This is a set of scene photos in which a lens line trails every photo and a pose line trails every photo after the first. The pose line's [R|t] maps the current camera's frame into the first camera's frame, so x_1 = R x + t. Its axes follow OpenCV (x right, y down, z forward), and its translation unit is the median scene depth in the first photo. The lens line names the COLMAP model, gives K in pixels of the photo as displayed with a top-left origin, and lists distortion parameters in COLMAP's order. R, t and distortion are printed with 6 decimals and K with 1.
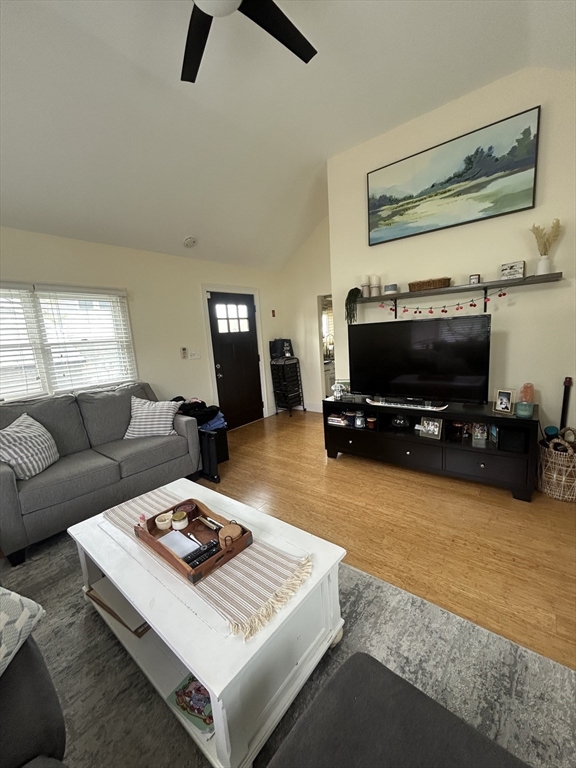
lens RADIAL K [[307.6, 0, 287.9], [0, 307.6, 384.1], [0, 0, 1]] dist [-0.015484, -0.000169]
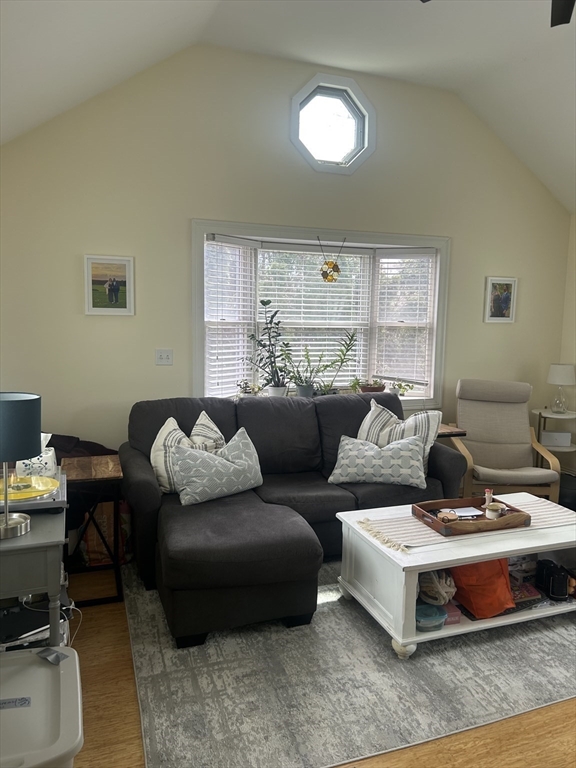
lens RADIAL K [[583.8, 0, 289.7], [0, 583.8, 378.8], [0, 0, 1]] dist [0.019633, 0.000620]
pose [[-0.503461, 0.160854, -0.848913, 2.045639], [-0.129359, 0.957411, 0.258130, -0.538811], [0.854280, 0.239773, -0.461211, 1.514315]]
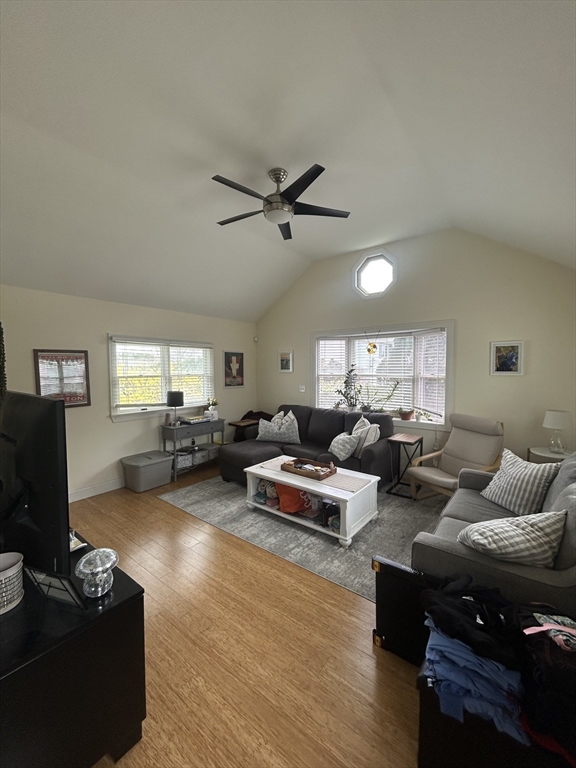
lens RADIAL K [[307.6, 0, 289.8], [0, 307.6, 387.6], [0, 0, 1]] dist [-0.015484, -0.000169]
pose [[-0.997507, 0.069281, -0.013417, -0.219228], [0.064443, 0.971787, 0.226887, -0.714711], [0.028757, 0.225456, -0.973829, 3.556291]]
